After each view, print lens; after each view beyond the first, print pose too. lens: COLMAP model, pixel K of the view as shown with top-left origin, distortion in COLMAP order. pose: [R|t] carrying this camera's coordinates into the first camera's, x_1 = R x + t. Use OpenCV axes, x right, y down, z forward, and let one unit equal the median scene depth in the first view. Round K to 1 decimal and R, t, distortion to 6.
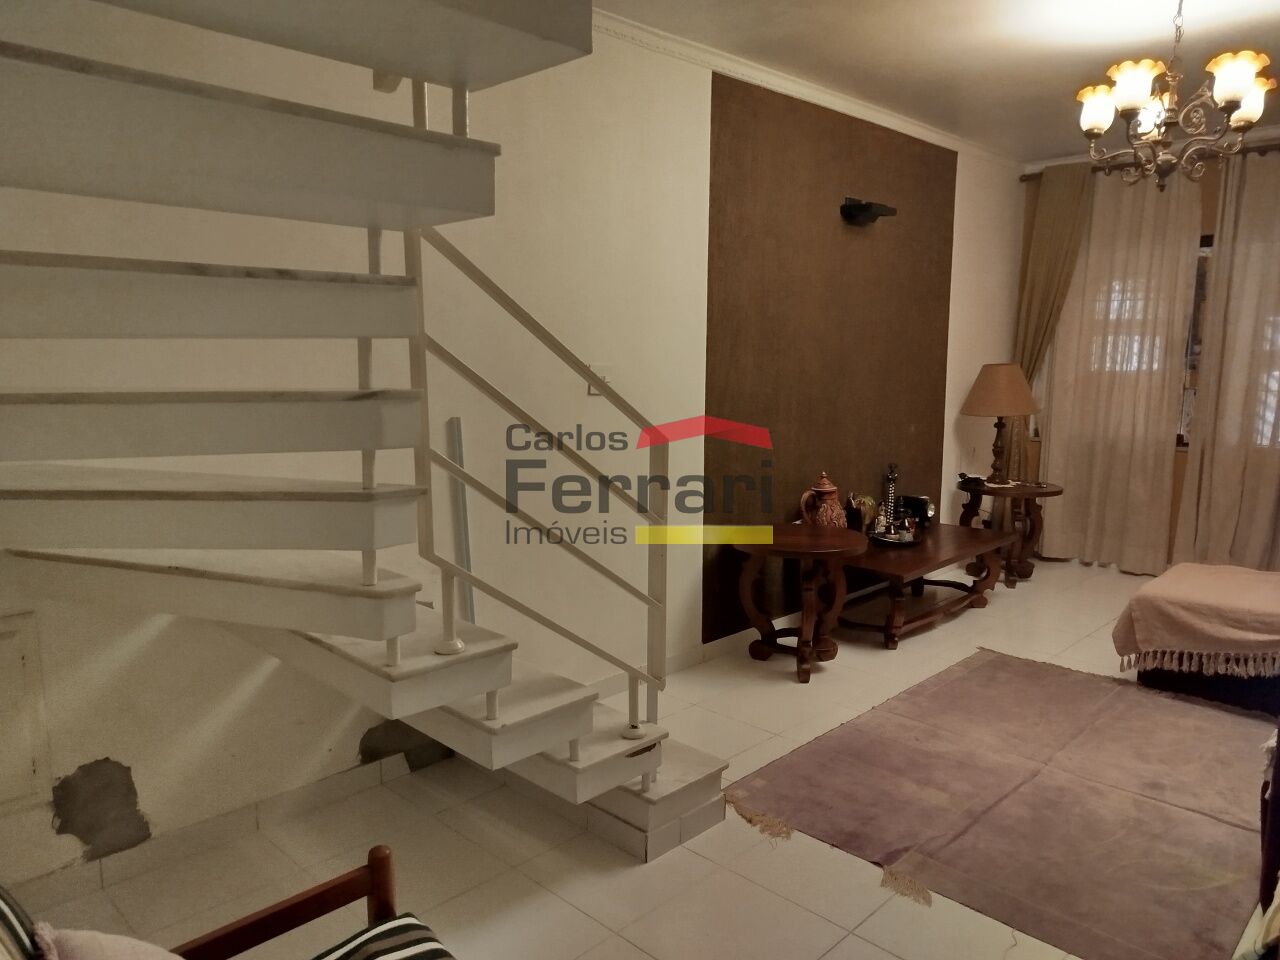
lens RADIAL K [[903.6, 0, 650.0], [0, 903.6, 480.1], [0, 0, 1]] dist [0.017299, 0.001959]
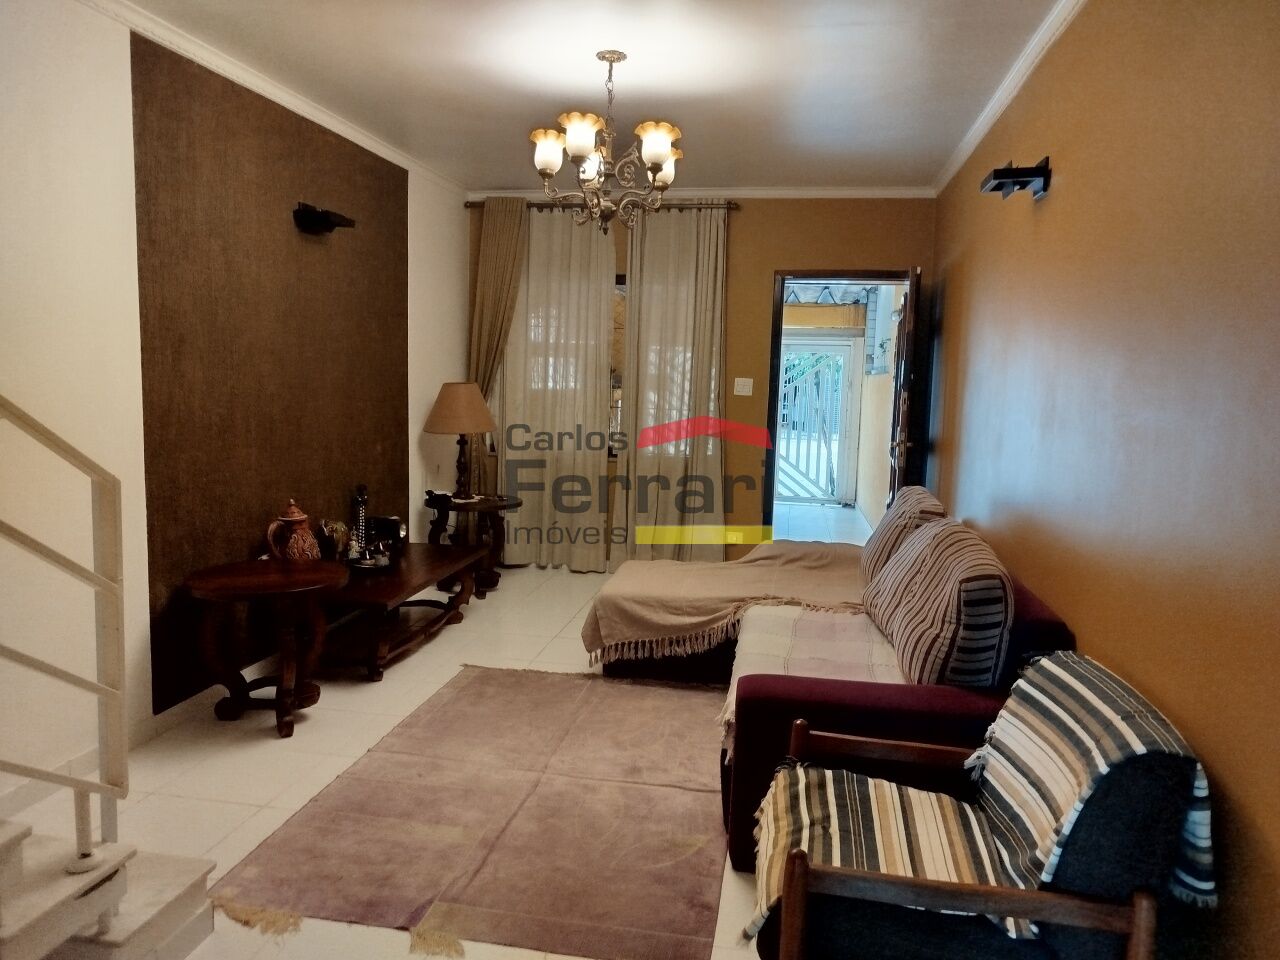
lens RADIAL K [[903.6, 0, 639.5], [0, 903.6, 480.7], [0, 0, 1]] dist [0.017299, 0.001959]
pose [[0.831953, -0.047208, 0.552834, -0.025557], [0.054257, 0.998520, 0.003615, -0.015227], [-0.552187, 0.026987, 0.833283, 0.053347]]
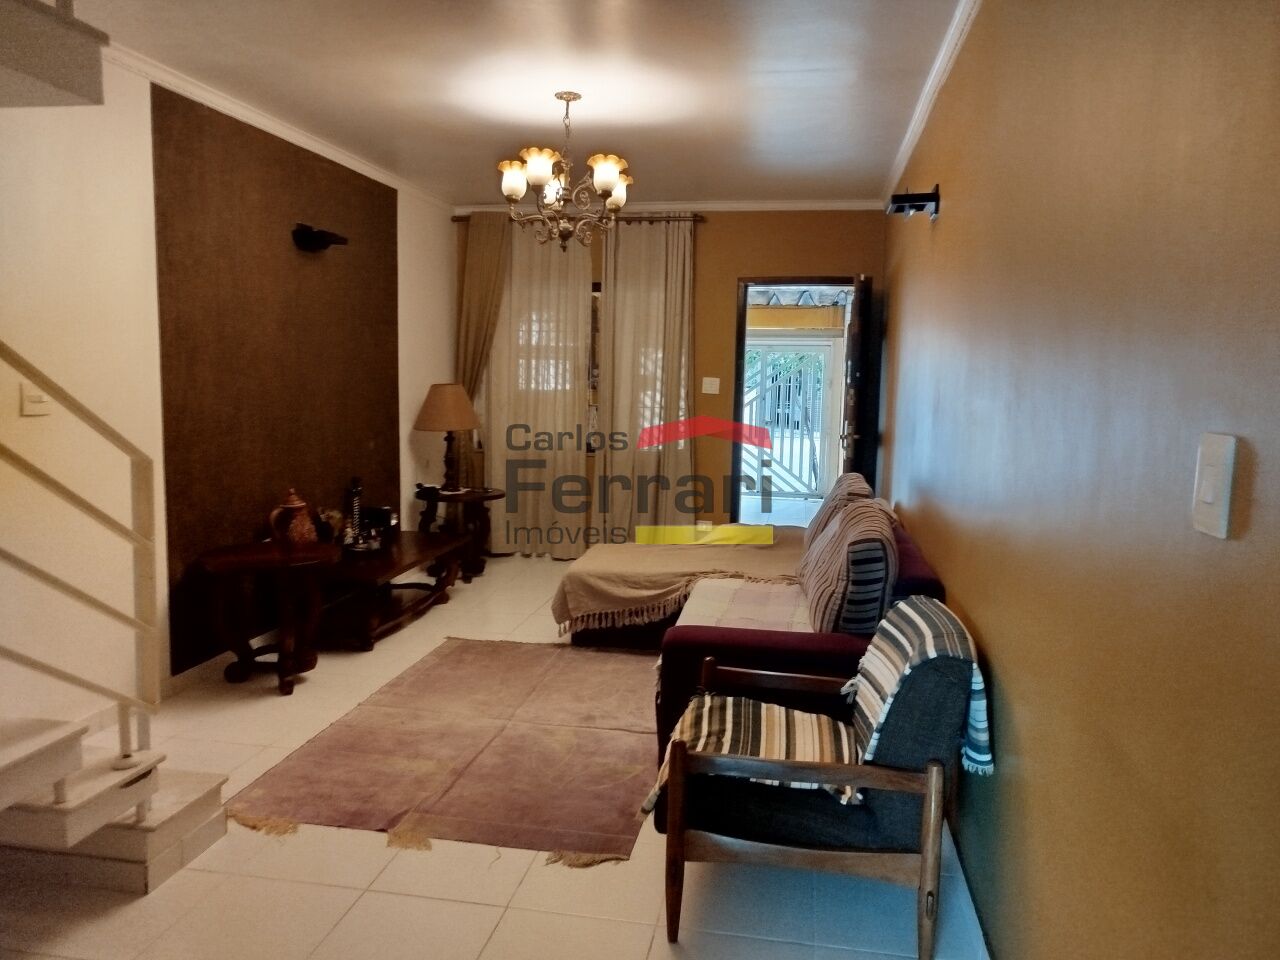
lens RADIAL K [[903.6, 0, 635.2], [0, 903.6, 475.3], [0, 0, 1]] dist [0.017299, 0.001959]
pose [[0.835811, -0.049349, 0.546795, -0.052287], [0.061707, 0.998085, -0.004245, 0.005105], [-0.545539, 0.037289, 0.837256, -0.084916]]
